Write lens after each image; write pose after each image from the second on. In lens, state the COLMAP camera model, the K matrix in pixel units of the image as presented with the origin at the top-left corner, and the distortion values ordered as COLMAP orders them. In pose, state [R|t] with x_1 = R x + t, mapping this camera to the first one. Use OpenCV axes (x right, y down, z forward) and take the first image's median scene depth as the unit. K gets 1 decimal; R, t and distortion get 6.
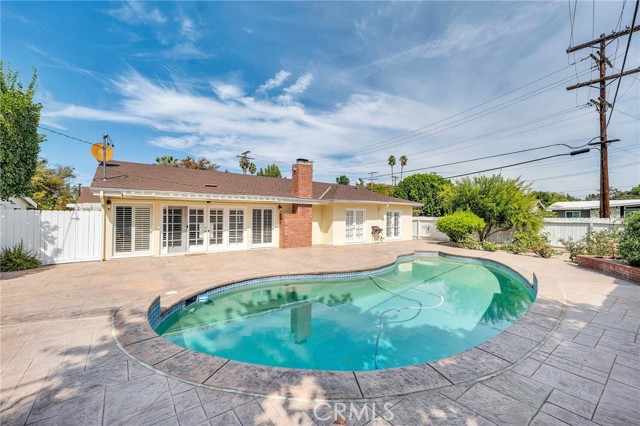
lens RADIAL K [[264.2, 0, 317.4], [0, 264.2, 213.6], [0, 0, 1]] dist [-0.005518, -0.000479]
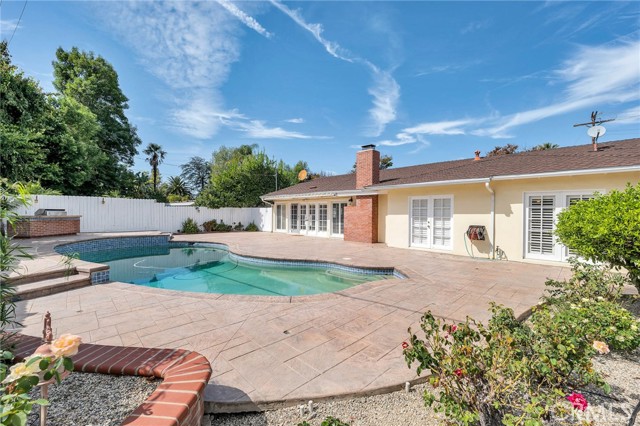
lens RADIAL K [[264.2, 0, 318.6], [0, 264.2, 213.8], [0, 0, 1]] dist [-0.005518, -0.000479]
pose [[0.125269, -0.001272, -0.992122, 0.847761], [0.003632, 0.999993, -0.000824, 0.027918], [0.992116, -0.003501, 0.125272, 0.752949]]
